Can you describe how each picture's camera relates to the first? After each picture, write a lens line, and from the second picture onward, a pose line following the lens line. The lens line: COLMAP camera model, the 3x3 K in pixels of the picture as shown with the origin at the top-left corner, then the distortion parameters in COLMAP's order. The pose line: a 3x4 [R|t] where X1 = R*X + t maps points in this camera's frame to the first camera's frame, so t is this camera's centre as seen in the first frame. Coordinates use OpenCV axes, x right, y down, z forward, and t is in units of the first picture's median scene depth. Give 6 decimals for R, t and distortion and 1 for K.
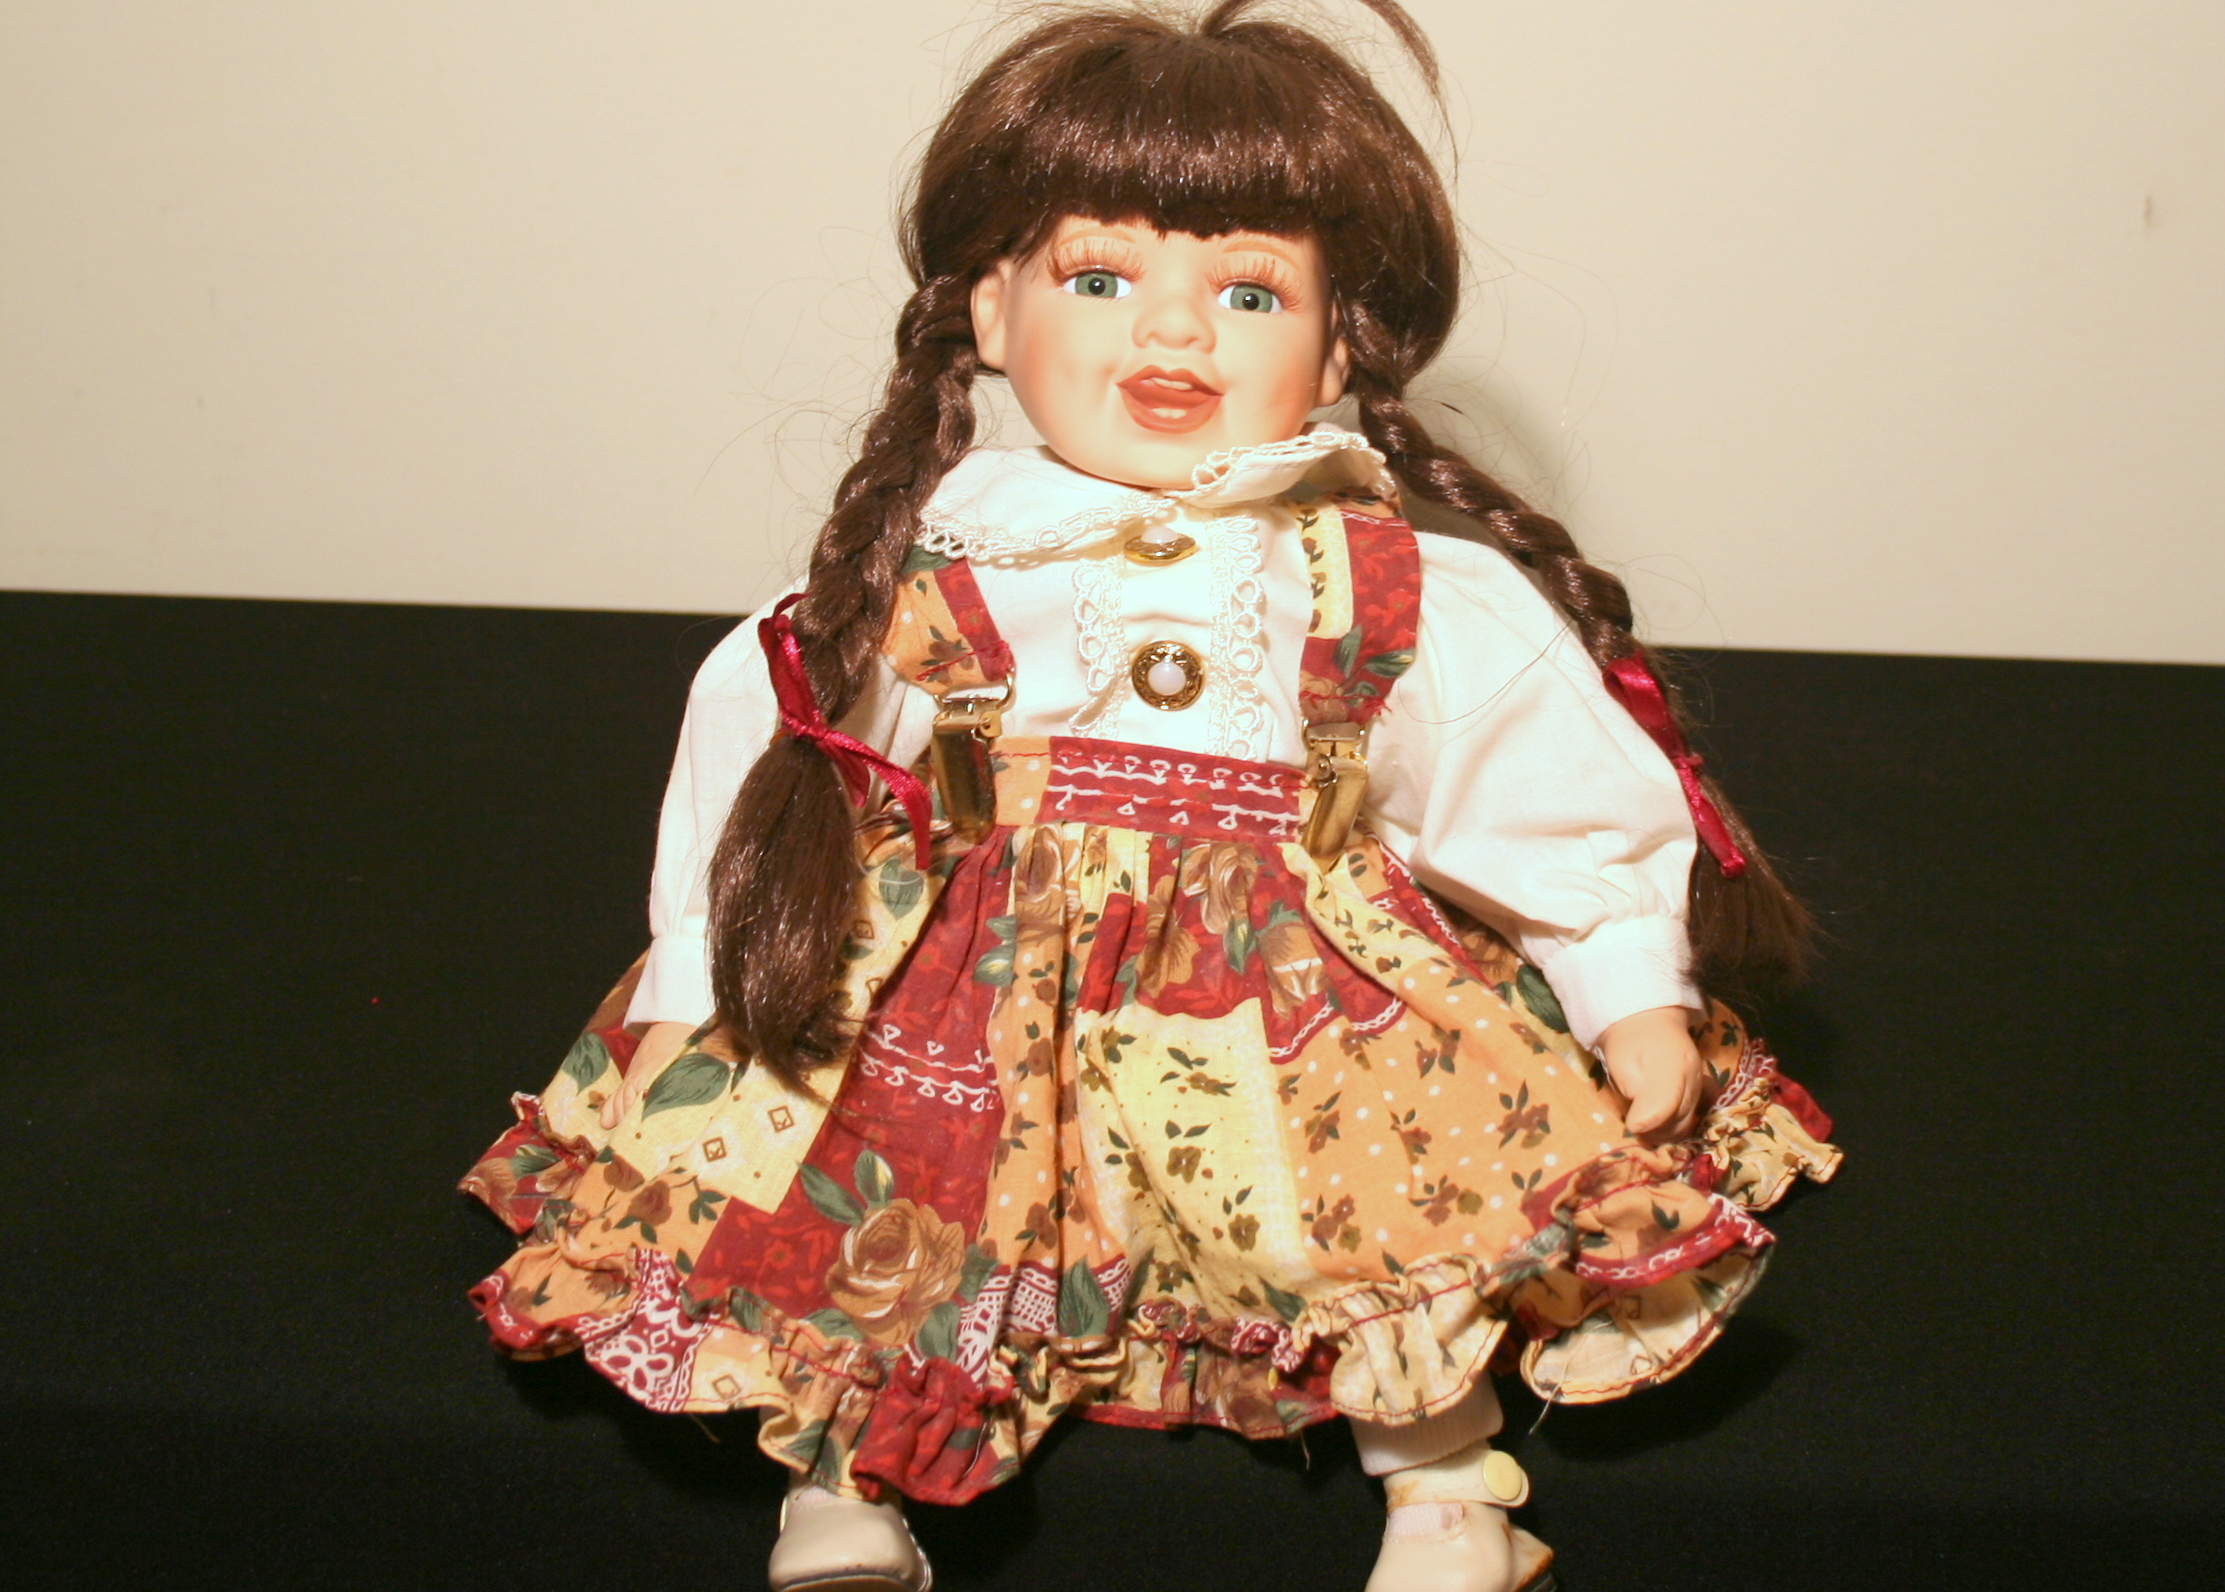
lens RADIAL K [[4828.4, 0, 1115.4], [0, 4828.4, 795.9], [0, 0, 1]] dist [-0.067774, 0.000000]
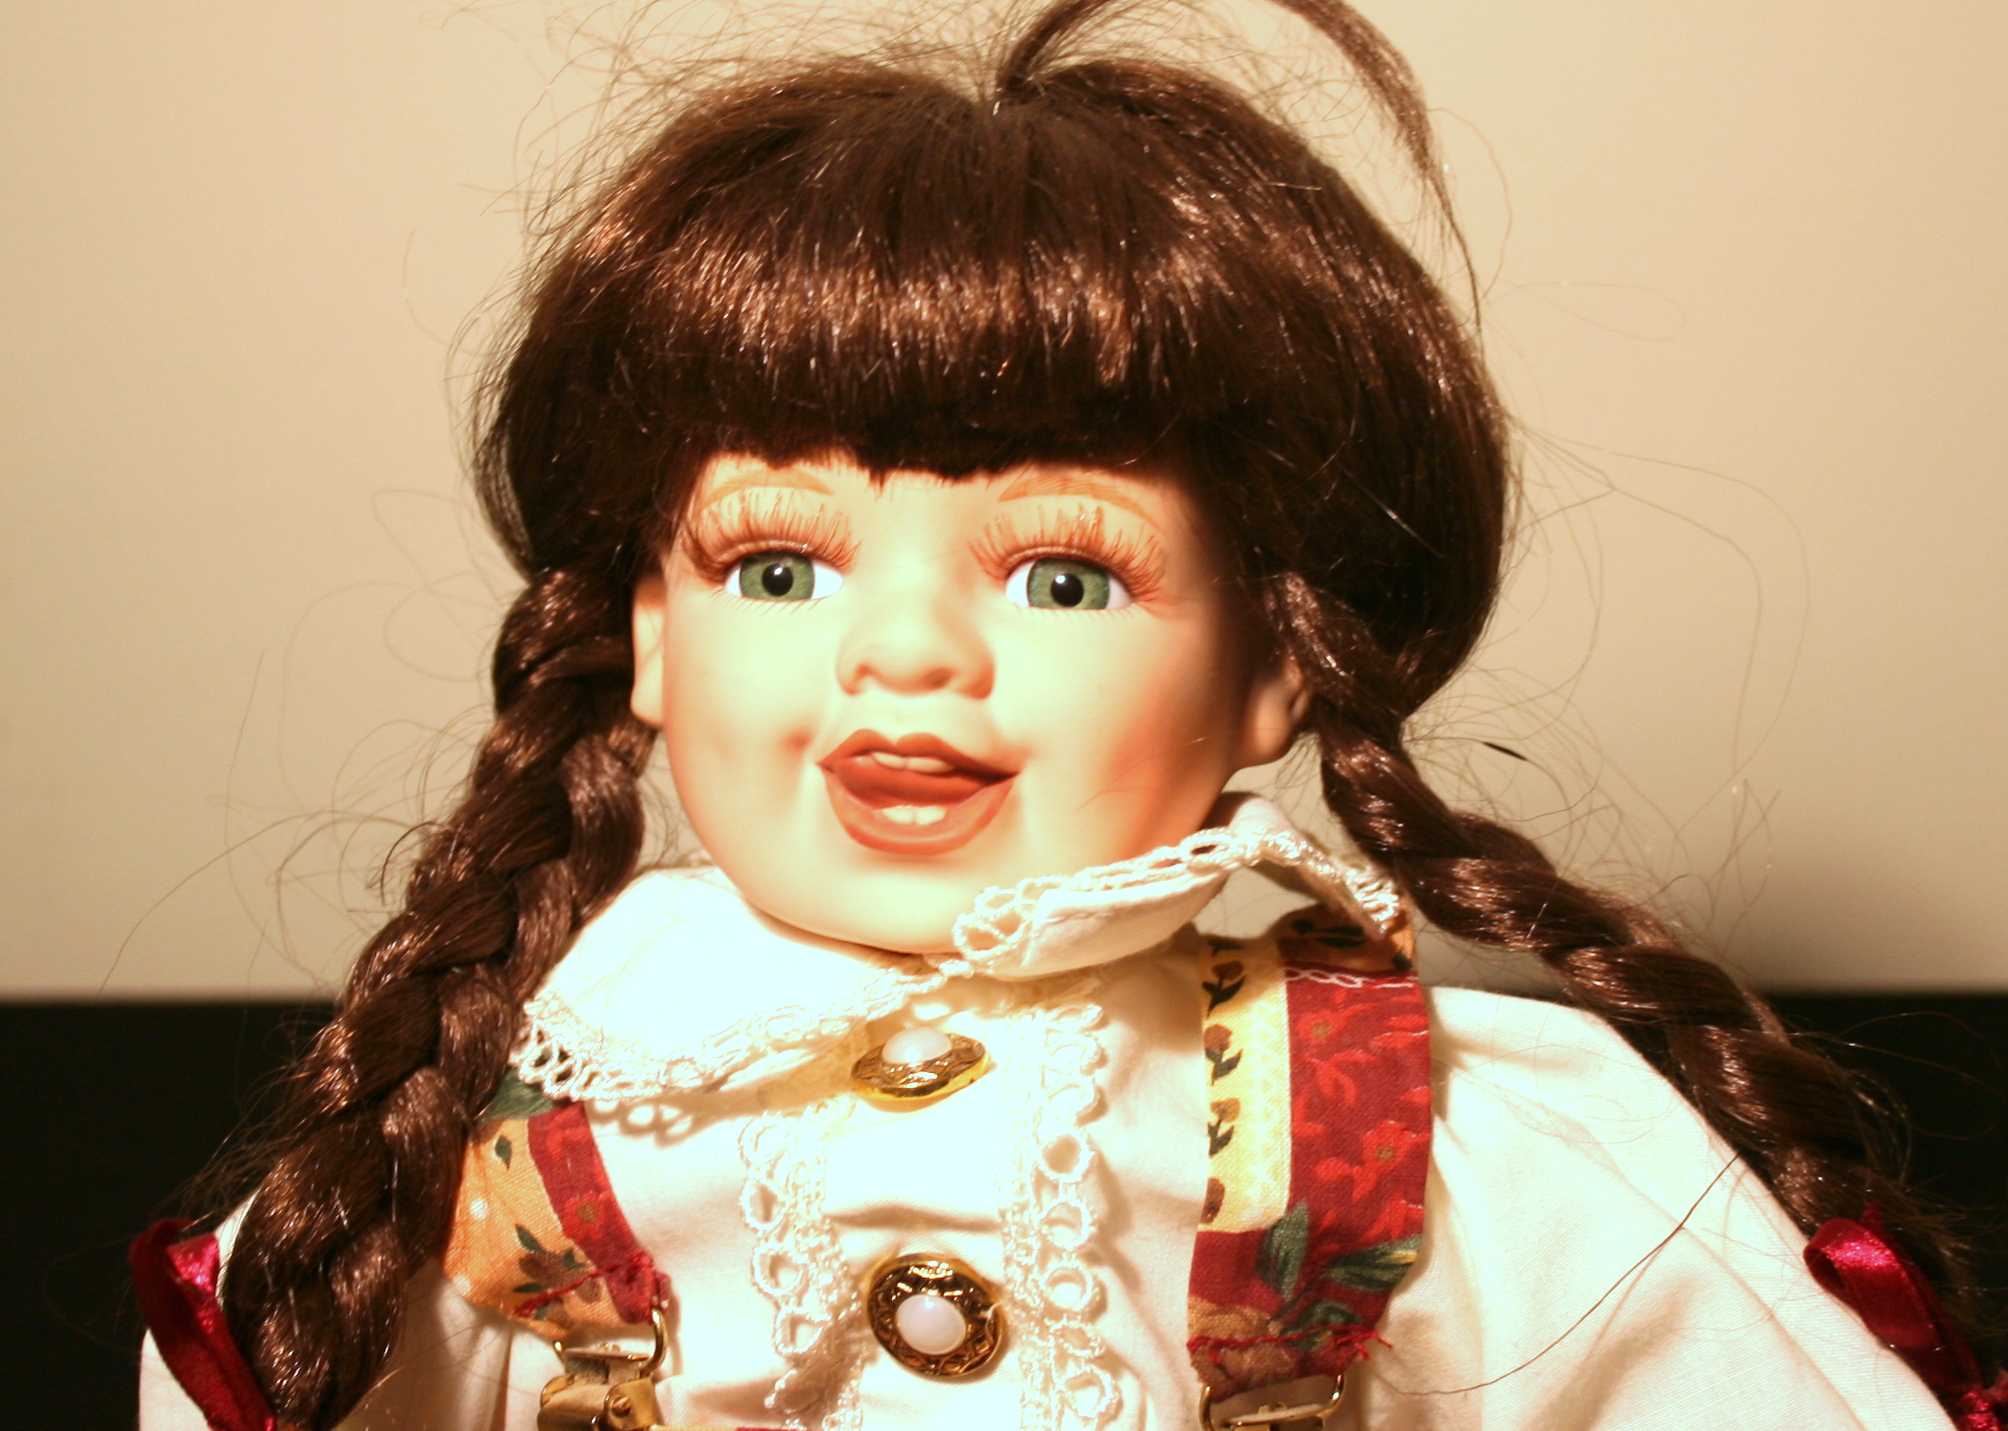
lens RADIAL K [[4357.5, 0, 999.6], [0, 4357.5, 718.7], [0, 0, 1]] dist [-0.067774, 0.000000]
pose [[0.982292, -0.054079, -0.179383, 0.105090], [0.048765, 0.998235, -0.033908, -0.072868], [0.180900, 0.024560, 0.983195, 0.533358]]
